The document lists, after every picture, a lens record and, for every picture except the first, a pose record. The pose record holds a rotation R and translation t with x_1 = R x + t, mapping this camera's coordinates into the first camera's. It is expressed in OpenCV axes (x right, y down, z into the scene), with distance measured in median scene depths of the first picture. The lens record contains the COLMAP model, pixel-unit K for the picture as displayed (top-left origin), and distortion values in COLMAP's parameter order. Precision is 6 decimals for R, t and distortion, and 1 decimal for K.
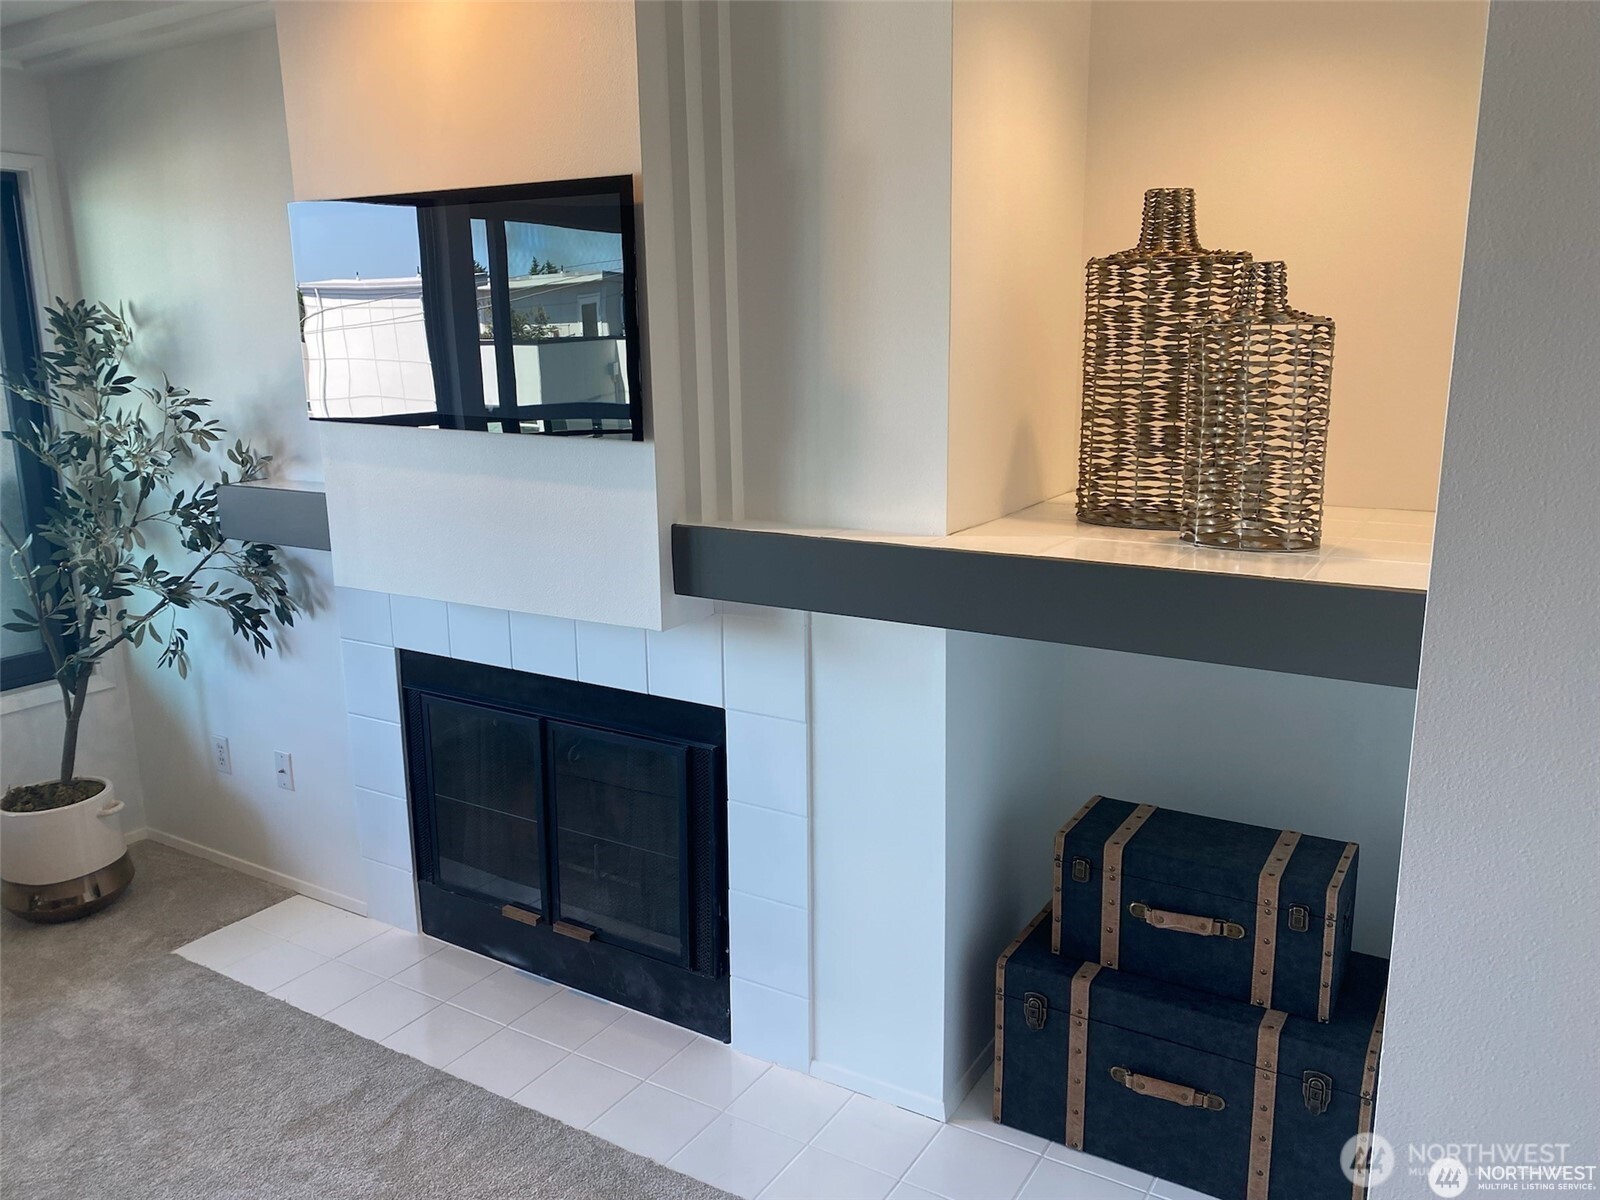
lens RADIAL K [[1223.7, 0, 797.9], [0, 1223.7, 583.0], [0, 0, 1]] dist [0.010935, 0.000337]
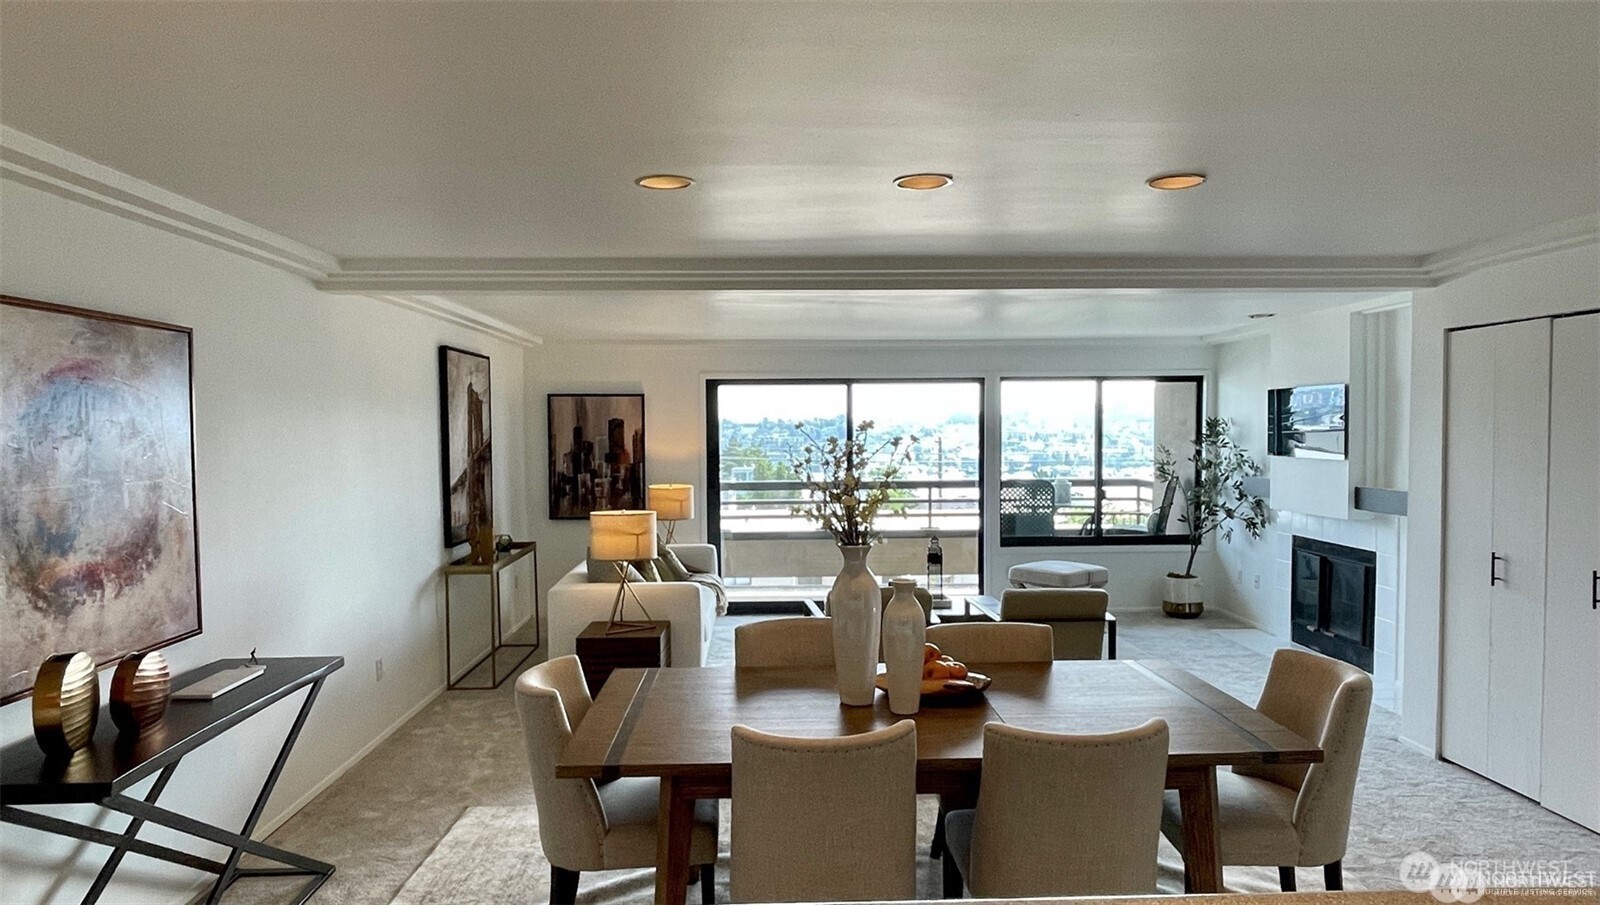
lens RADIAL K [[998.7, 0, 800.4], [0, 998.7, 453.4], [0, 0, 1]] dist [-0.001411, -0.001274]
pose [[0.554569, 0.037461, -0.831294, 0.915404], [-0.184721, 0.979604, -0.079086, 0.247257], [0.811376, 0.197417, 0.550177, -1.195008]]
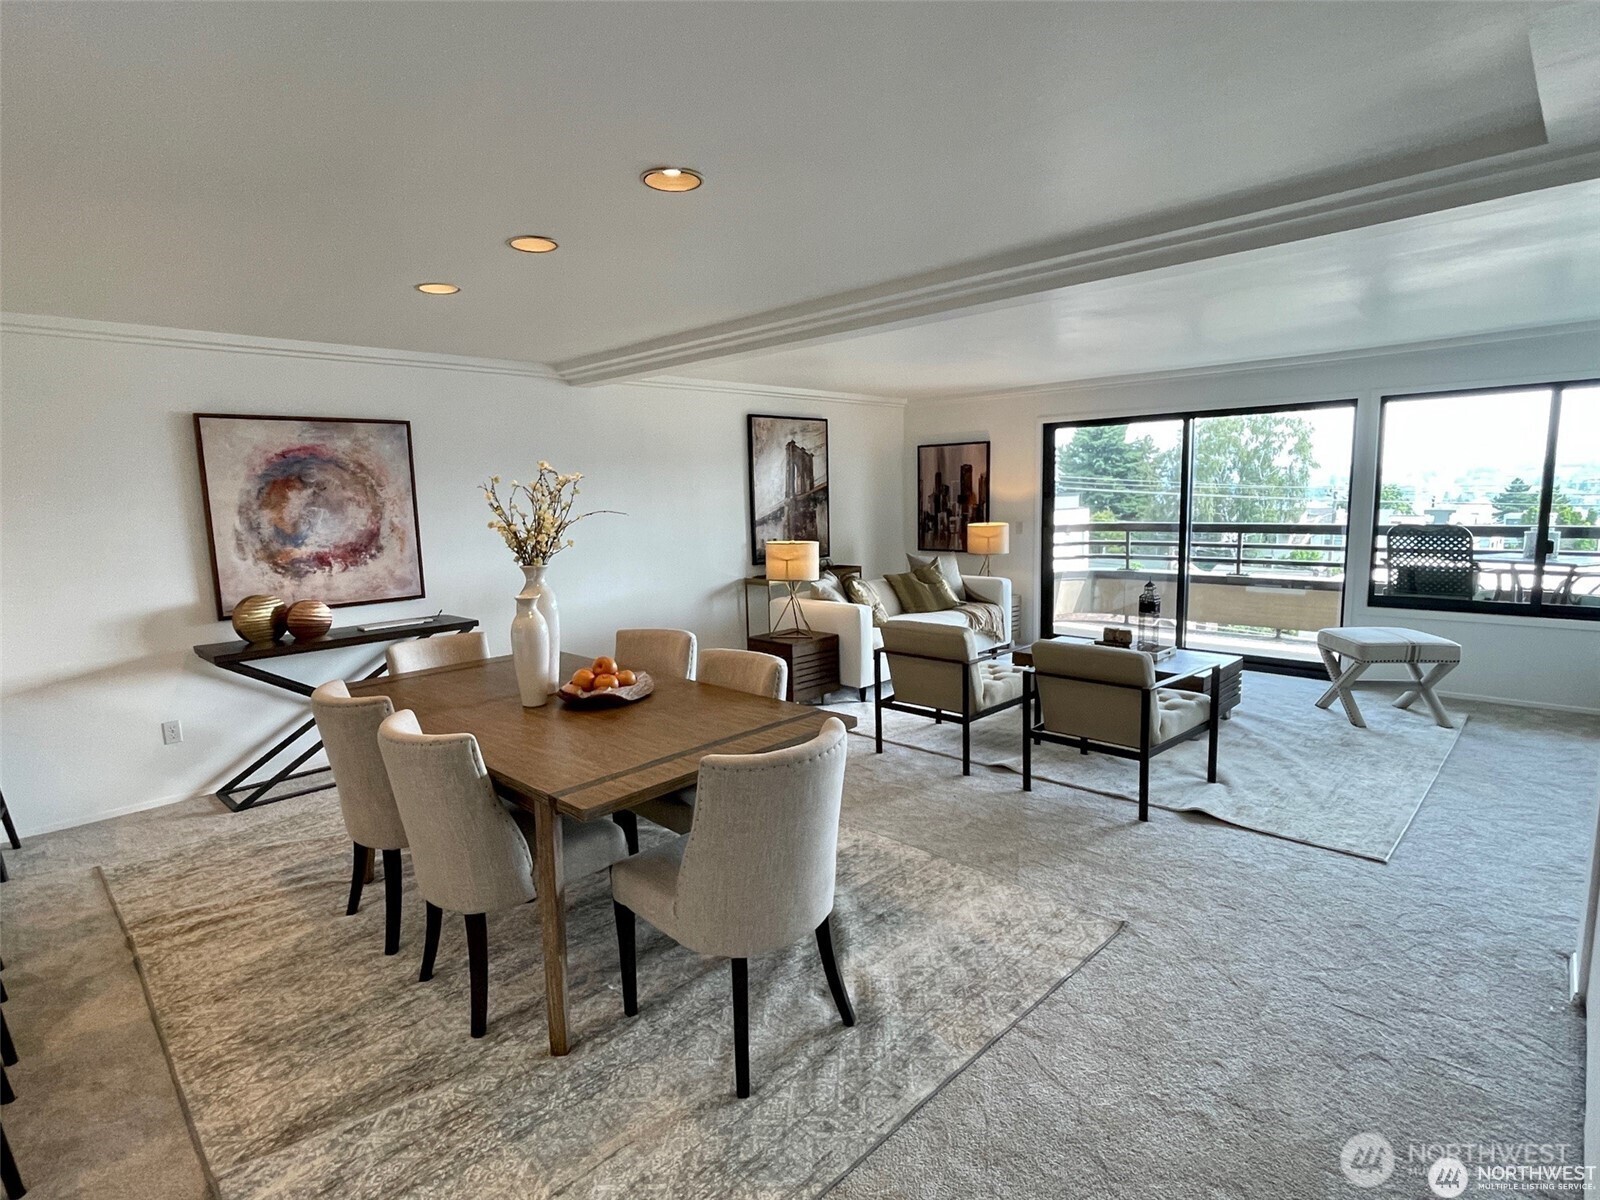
lens RADIAL K [[823.5, 0, 792.6], [0, 823.5, 607.9], [0, 0, 1]] dist [-0.006275, -0.000204]
pose [[-0.214091, 0.165115, -0.962758, 1.017538], [-0.182355, 0.961527, 0.205455, 0.052508], [0.959642, 0.219549, -0.175744, -0.191388]]
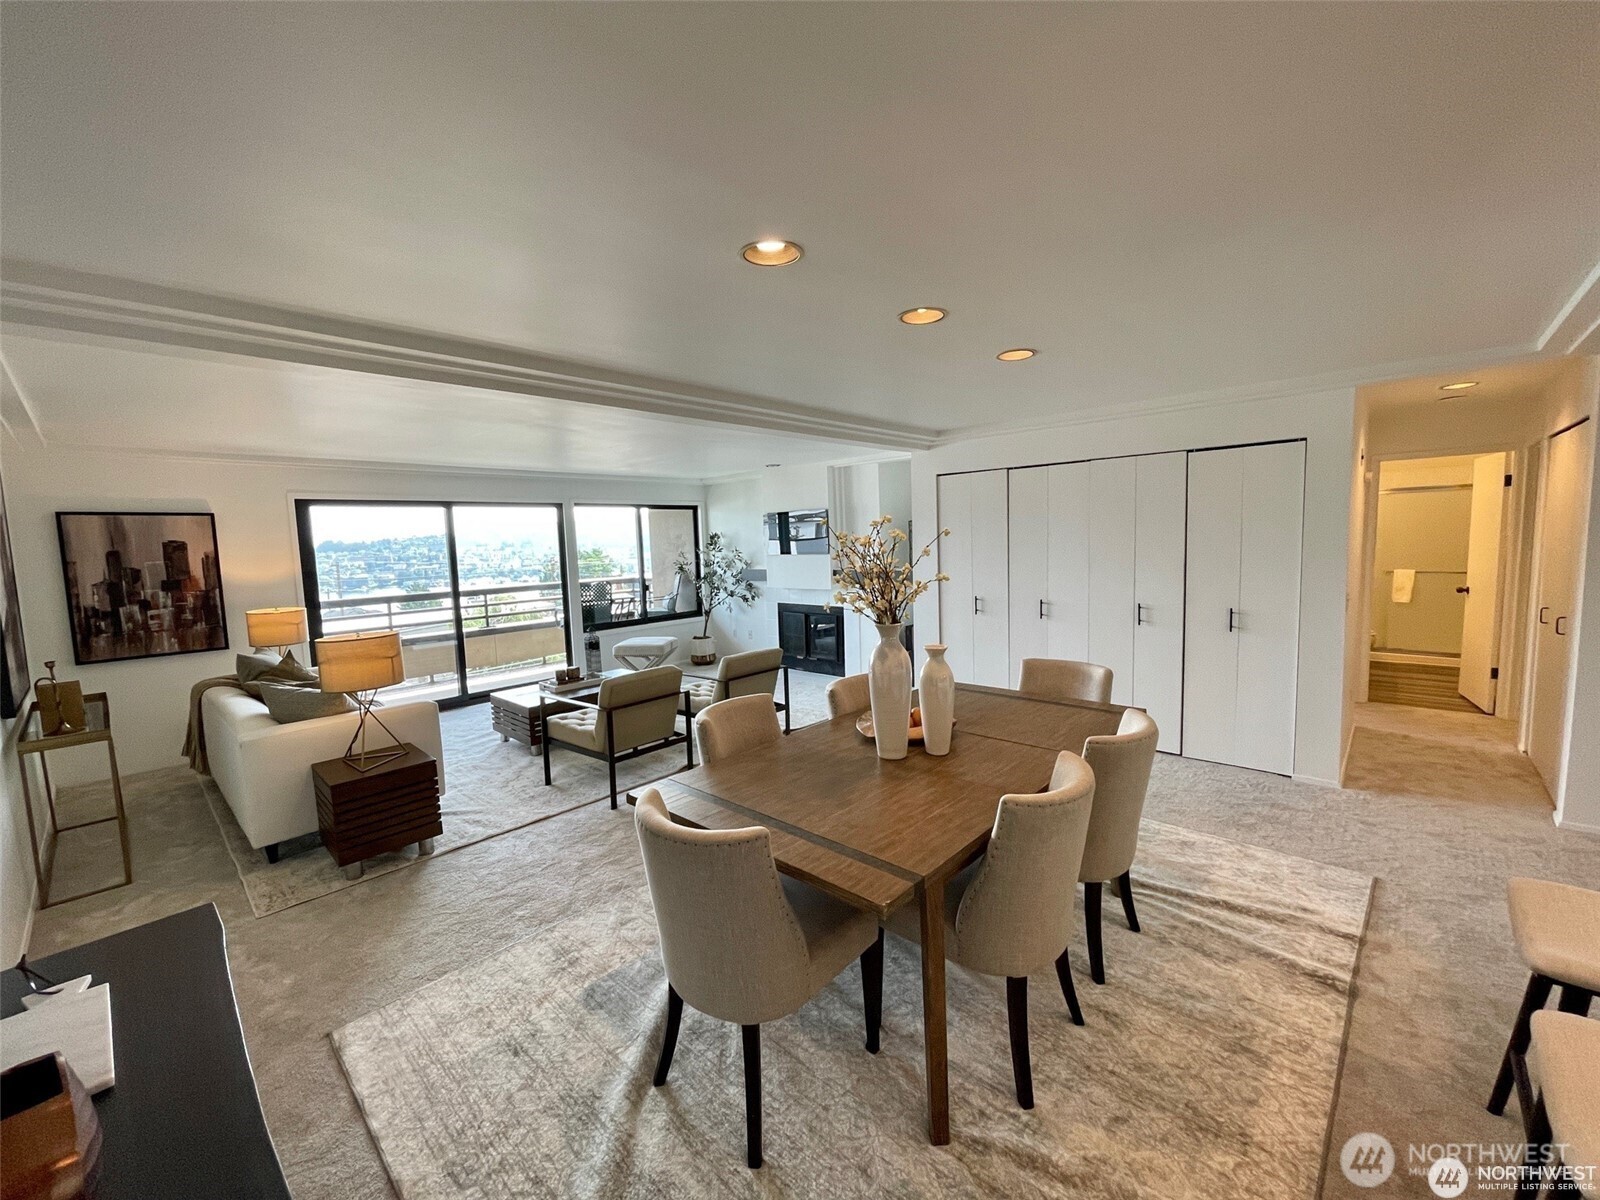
lens RADIAL K [[649.5, 0, 799.9], [0, 649.5, 591.4], [0, 0, 1]] dist [0.002269, 0.000272]
pose [[0.980433, 0.003047, -0.196832, 0.230658], [-0.028789, 0.991349, -0.128058, 0.305613], [0.194739, 0.131219, 0.972038, -1.330985]]
